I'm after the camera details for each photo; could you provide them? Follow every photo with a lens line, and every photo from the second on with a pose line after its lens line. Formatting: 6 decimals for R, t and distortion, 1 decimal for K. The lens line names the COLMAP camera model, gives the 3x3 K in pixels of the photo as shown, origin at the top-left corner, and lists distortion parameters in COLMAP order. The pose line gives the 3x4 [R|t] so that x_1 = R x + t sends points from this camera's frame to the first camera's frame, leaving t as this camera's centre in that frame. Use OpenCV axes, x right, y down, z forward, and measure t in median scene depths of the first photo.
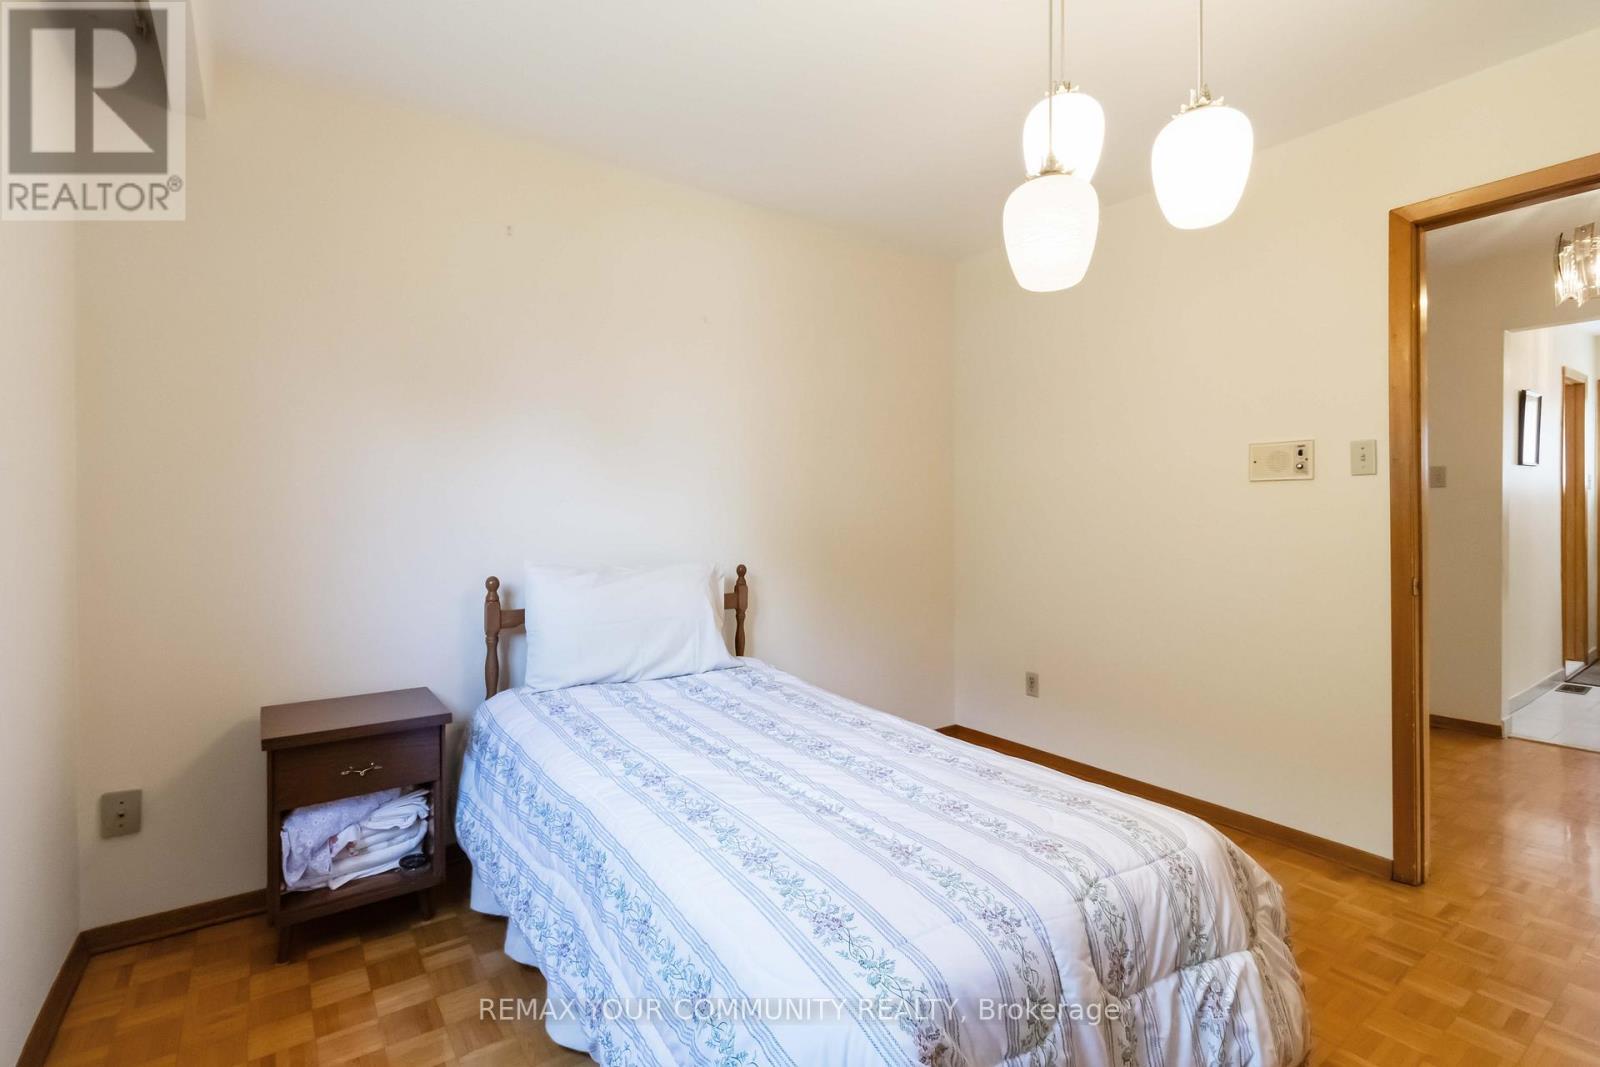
lens RADIAL K [[738.3, 0, 801.1], [0, 738.3, 524.3], [0, 0, 1]] dist [0.000877, -0.000465]
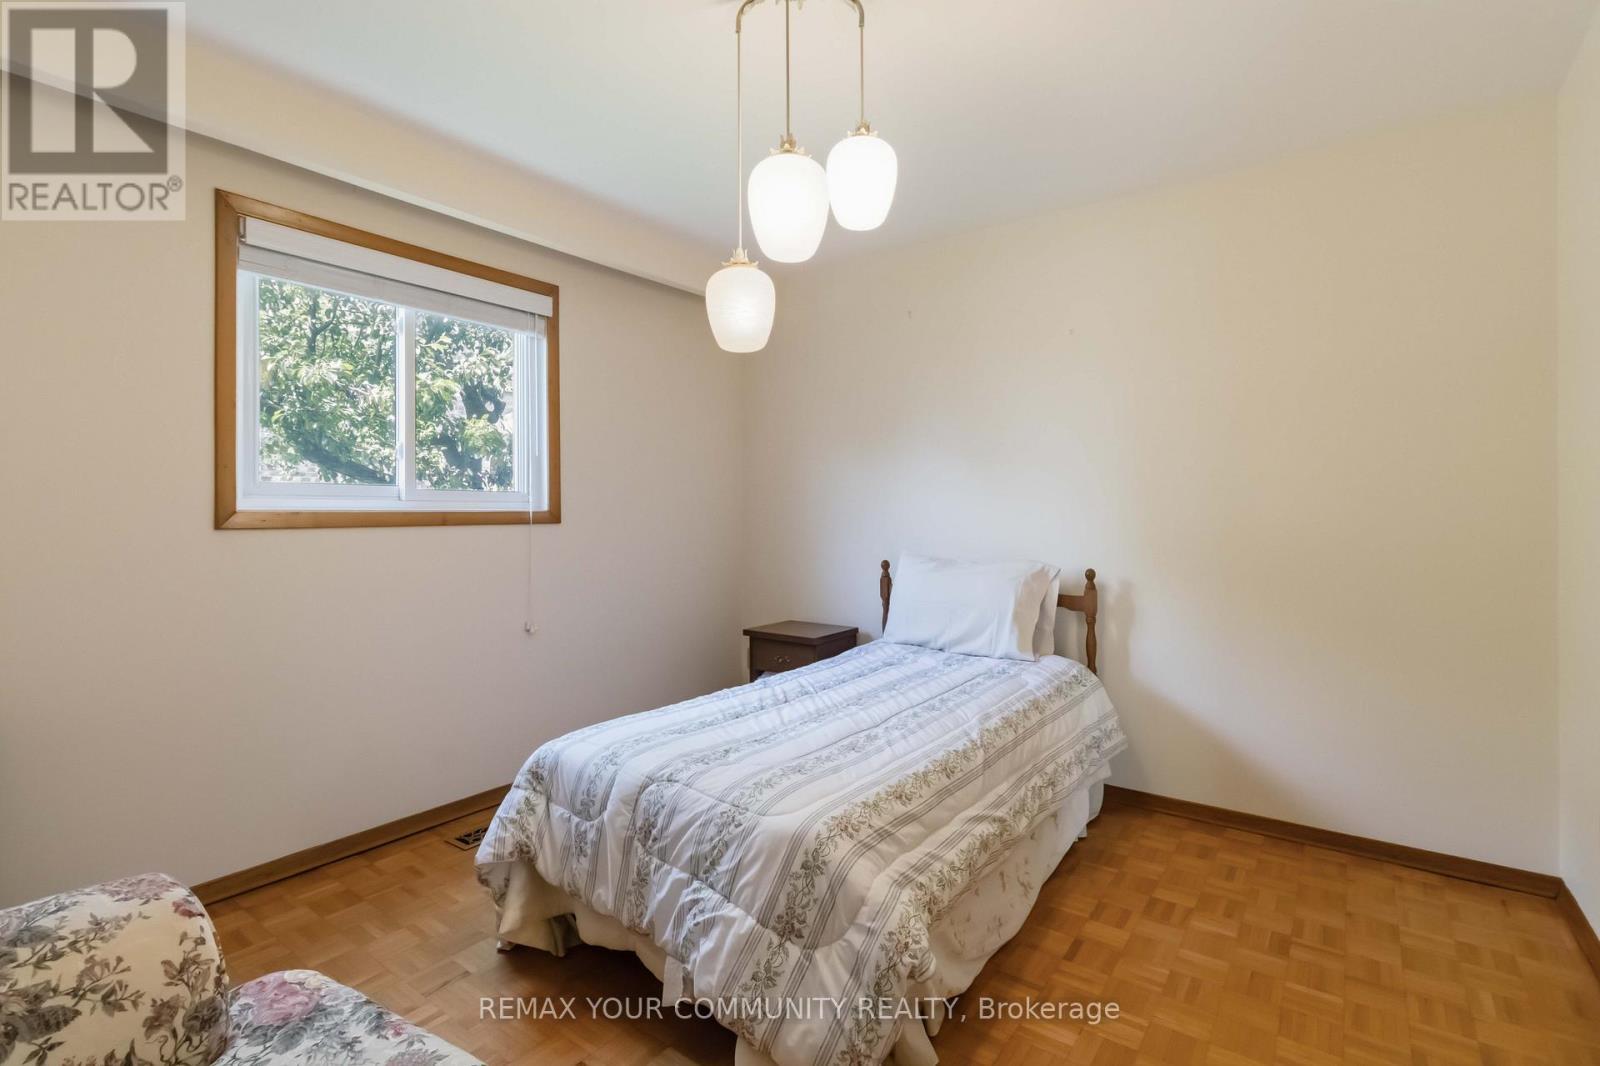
lens RADIAL K [[697.8, 0, 800.0], [0, 697.8, 533.0], [0, 0, 1]] dist [0.001967, 0.000168]
pose [[0.335549, 0.028439, -0.941593, 1.599643], [-0.010365, 0.999595, 0.026497, -0.036367], [0.941966, 0.000869, 0.335708, 0.706592]]
